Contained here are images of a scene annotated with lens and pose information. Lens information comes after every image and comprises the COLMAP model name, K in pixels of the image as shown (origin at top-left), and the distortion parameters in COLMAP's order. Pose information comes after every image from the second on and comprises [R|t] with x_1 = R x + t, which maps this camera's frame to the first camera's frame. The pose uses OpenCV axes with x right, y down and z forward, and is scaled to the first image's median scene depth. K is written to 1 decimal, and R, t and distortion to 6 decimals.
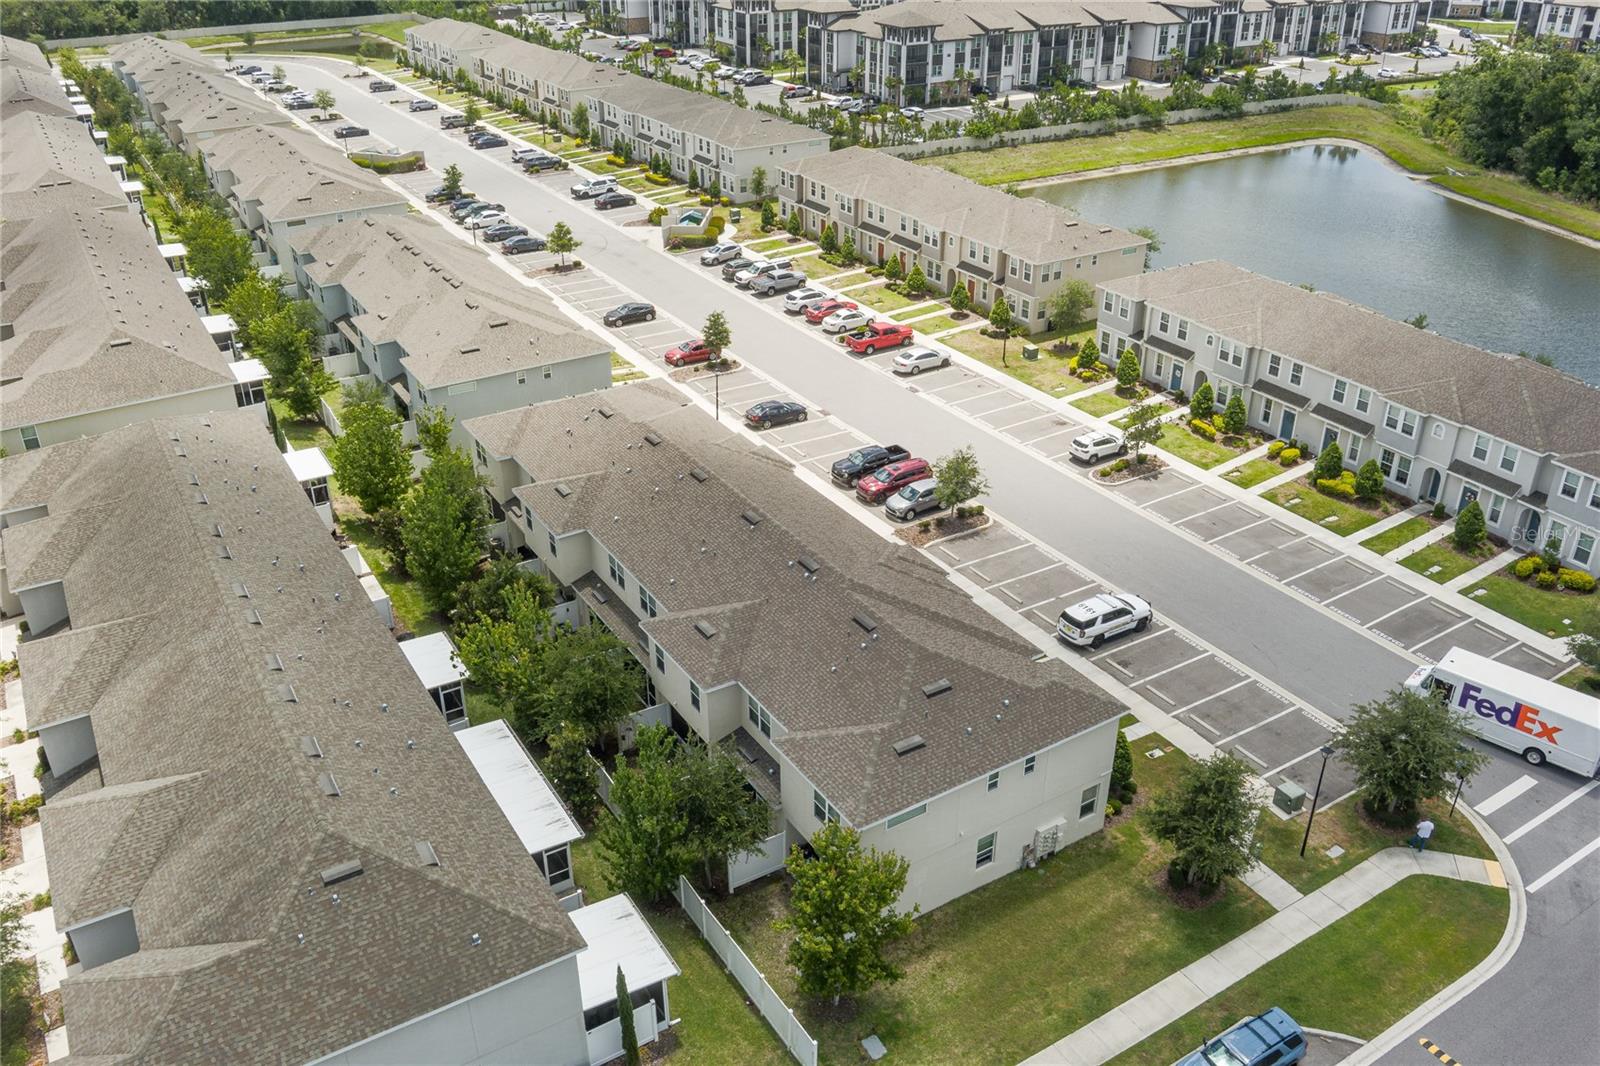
lens RADIAL K [[1297.0, 0, 800.0], [0, 1297.0, 533.0], [0, 0, 1]] dist [-0.085925, 0.068305]
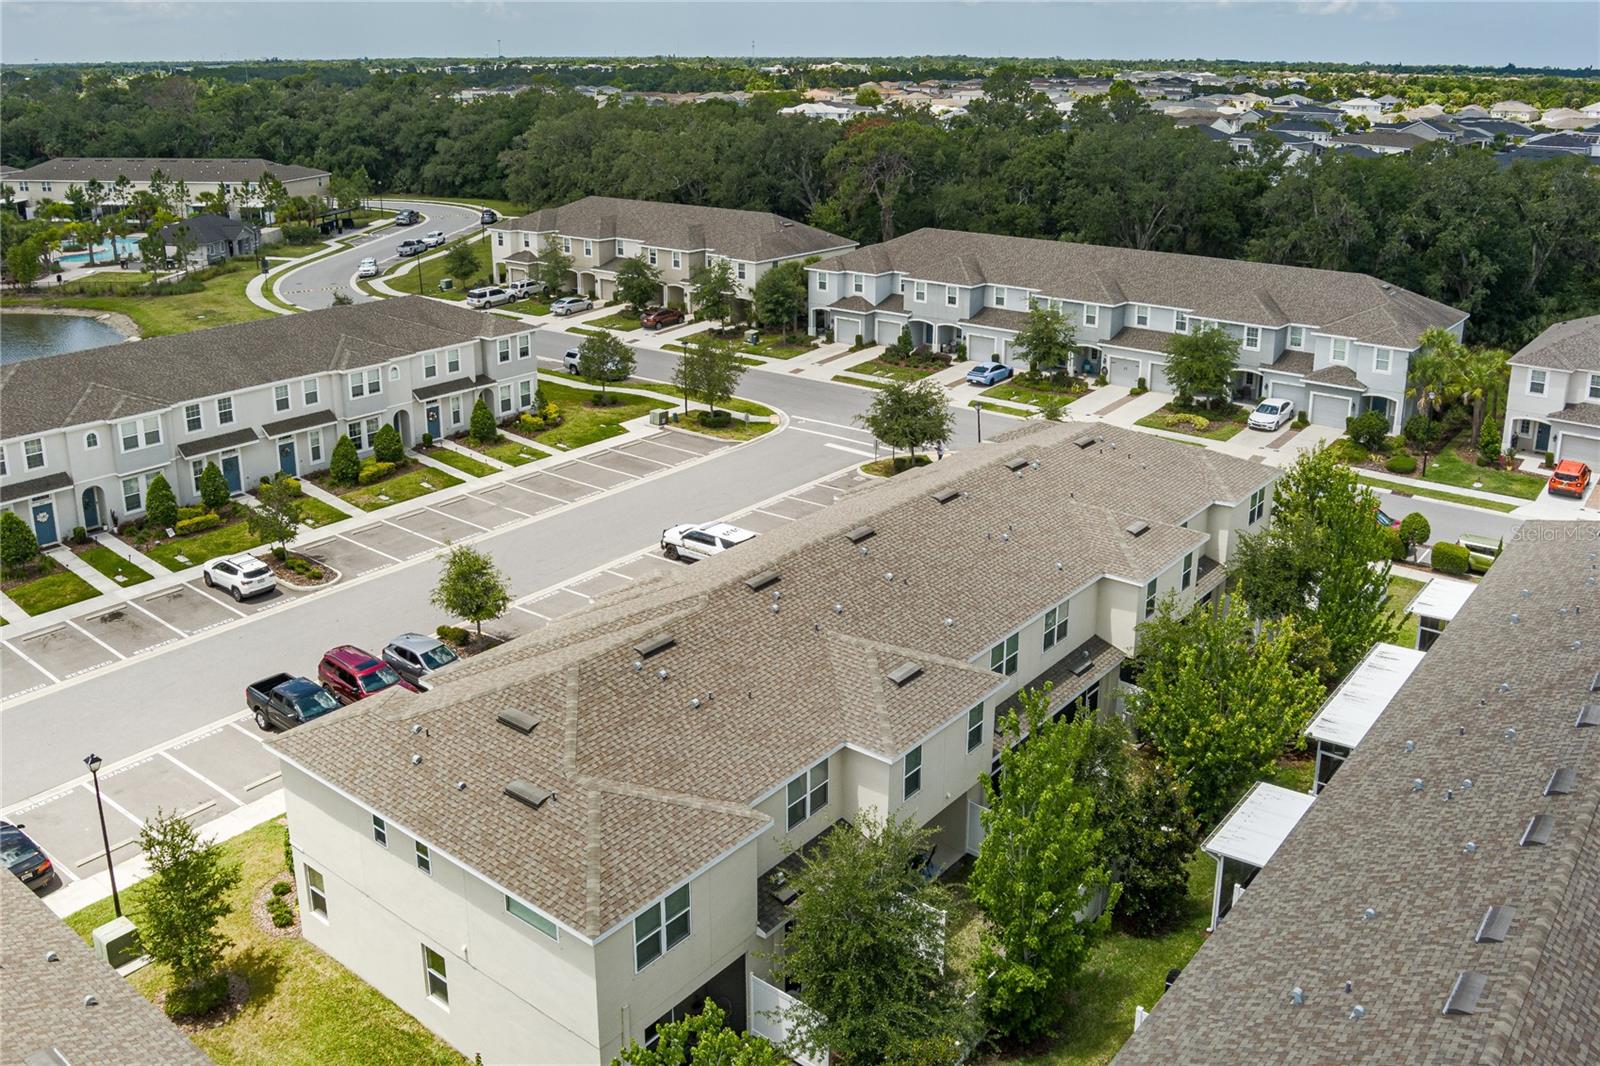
lens RADIAL K [[1309.4, 0, 804.7], [0, 1309.4, 465.8], [0, 0, 1]] dist [-0.061764, 0.003058]
pose [[-0.322046, -0.293021, 0.900236, -0.451413], [0.449765, 0.789383, 0.417836, -0.248641], [-0.833065, 0.539457, -0.122427, 0.721419]]
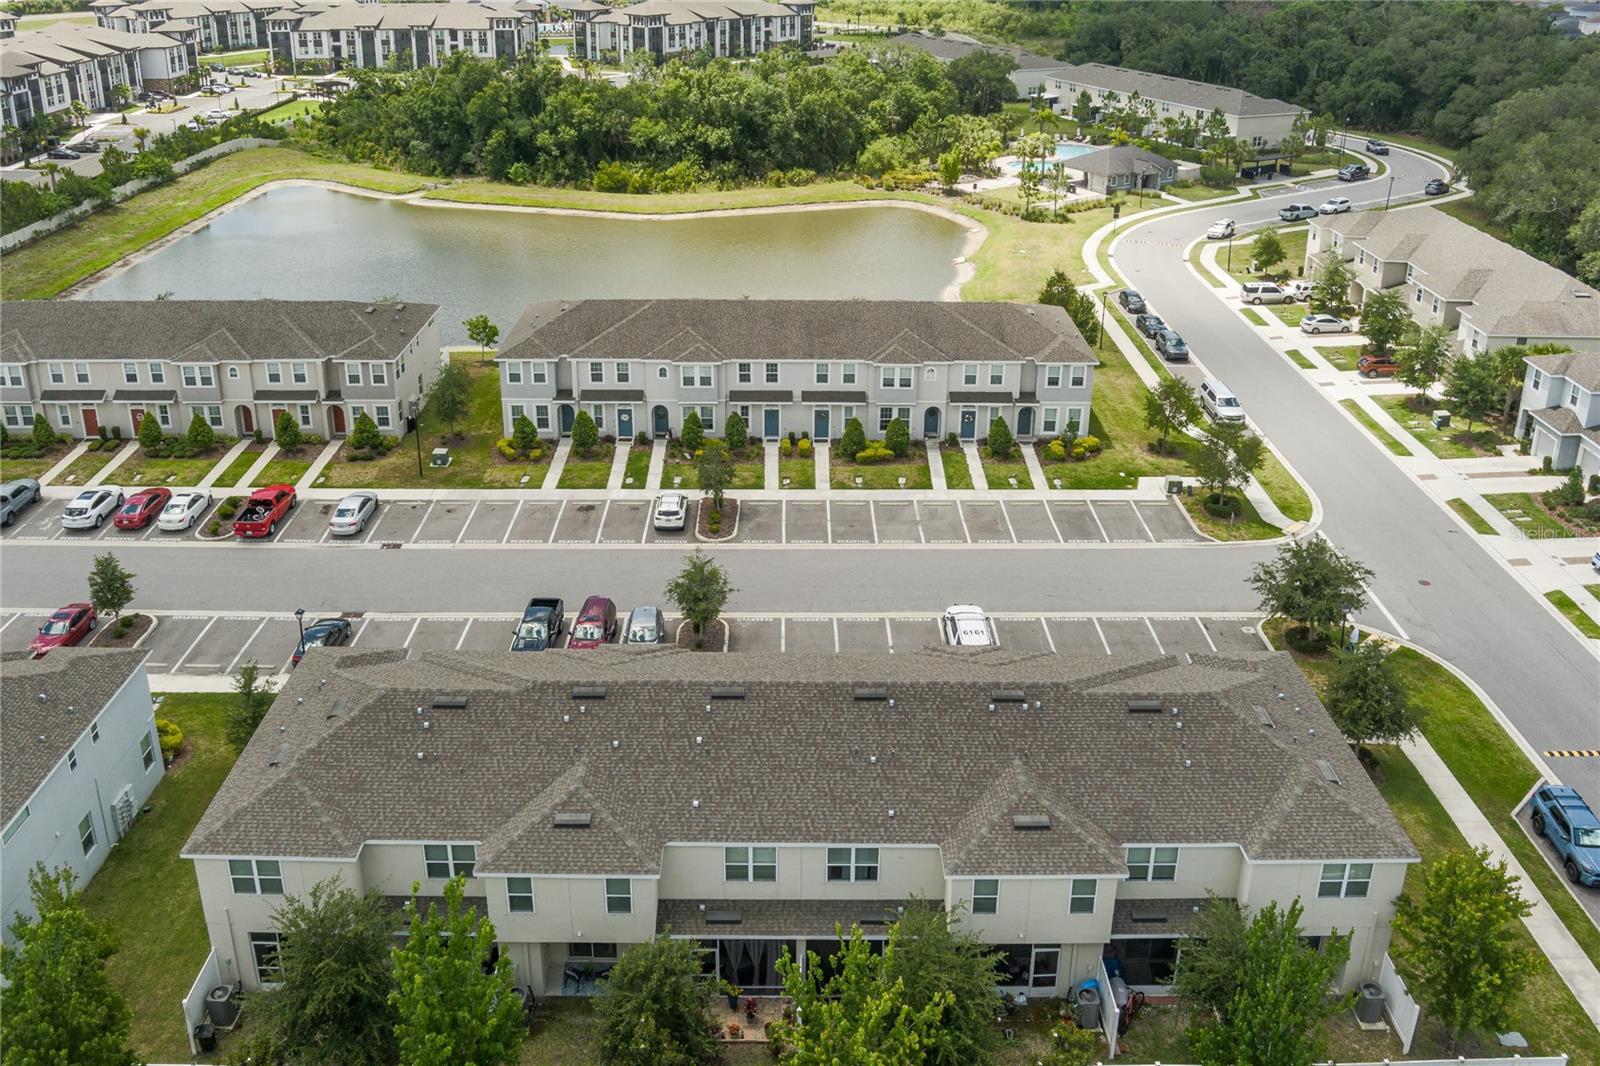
lens RADIAL K [[1309.4, 0, 804.7], [0, 1309.4, 465.8], [0, 0, 1]] dist [-0.061764, 0.003058]
pose [[0.537020, -0.341586, 0.771316, -0.389143], [0.400080, 0.908106, 0.123613, -0.157018], [-0.742661, 0.242205, 0.624332, 0.304841]]
